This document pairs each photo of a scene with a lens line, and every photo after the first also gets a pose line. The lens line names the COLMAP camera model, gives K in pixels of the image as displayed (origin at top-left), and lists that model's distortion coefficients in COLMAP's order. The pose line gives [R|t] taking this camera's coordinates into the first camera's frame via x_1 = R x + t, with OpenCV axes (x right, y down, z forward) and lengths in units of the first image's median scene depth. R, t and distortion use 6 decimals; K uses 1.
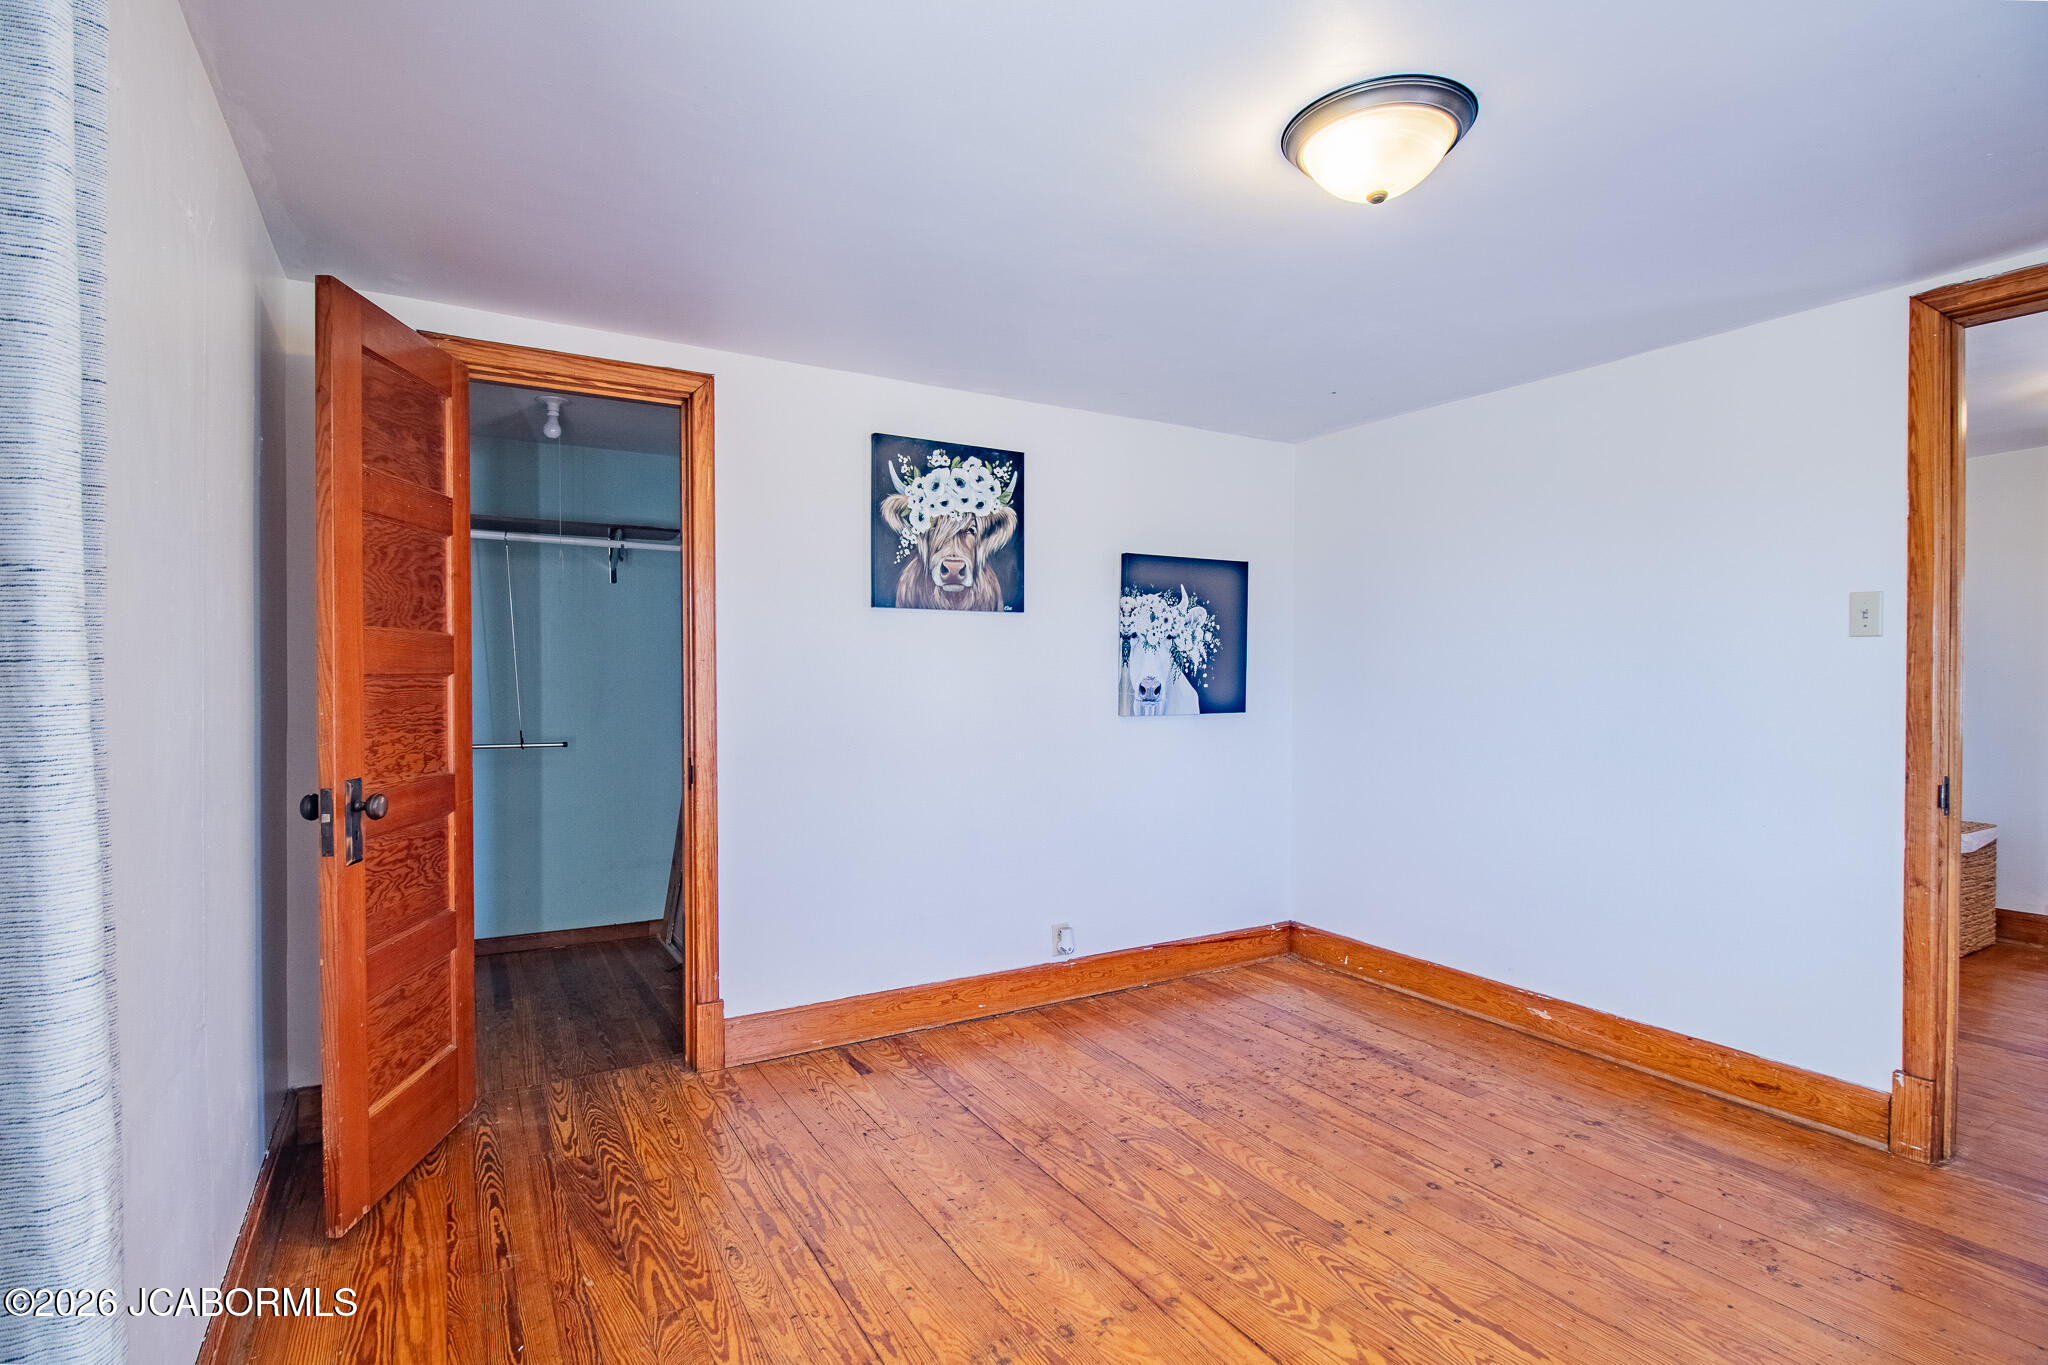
lens RADIAL K [[970.5, 0, 1005.1], [0, 970.5, 675.0], [0, 0, 1]] dist [-0.004662, -0.005574]
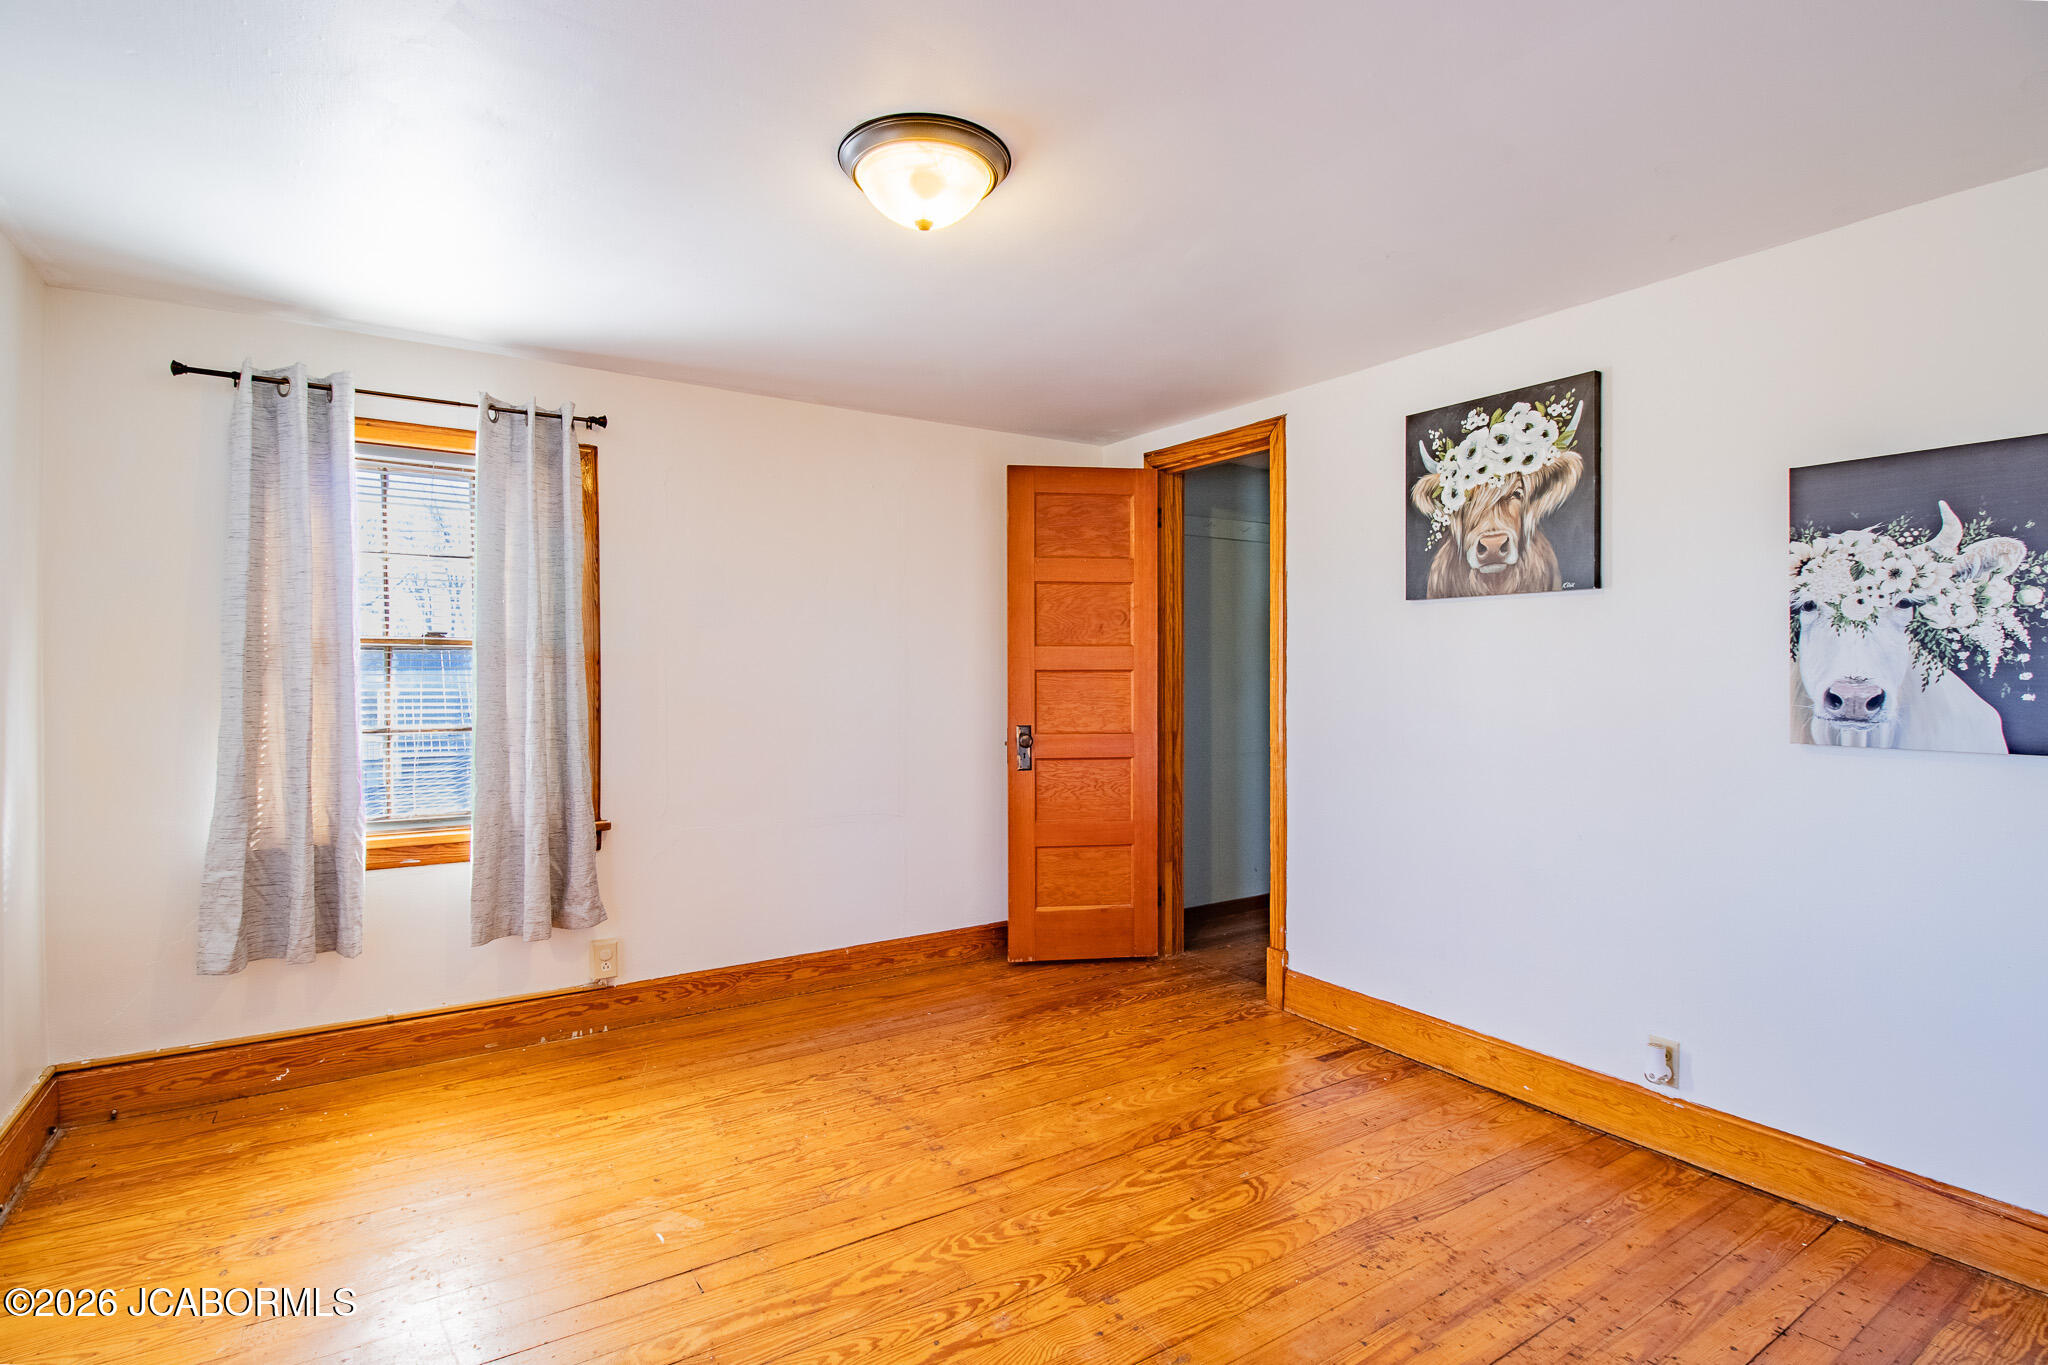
lens RADIAL K [[970.5, 0, 1010.0], [0, 970.5, 677.4], [0, 0, 1]] dist [-0.004662, -0.005574]
pose [[0.061055, 0.007023, -0.998110, 0.752791], [-0.007138, 0.999953, 0.006600, 0.001622], [0.998109, 0.006721, 0.061102, 0.533433]]
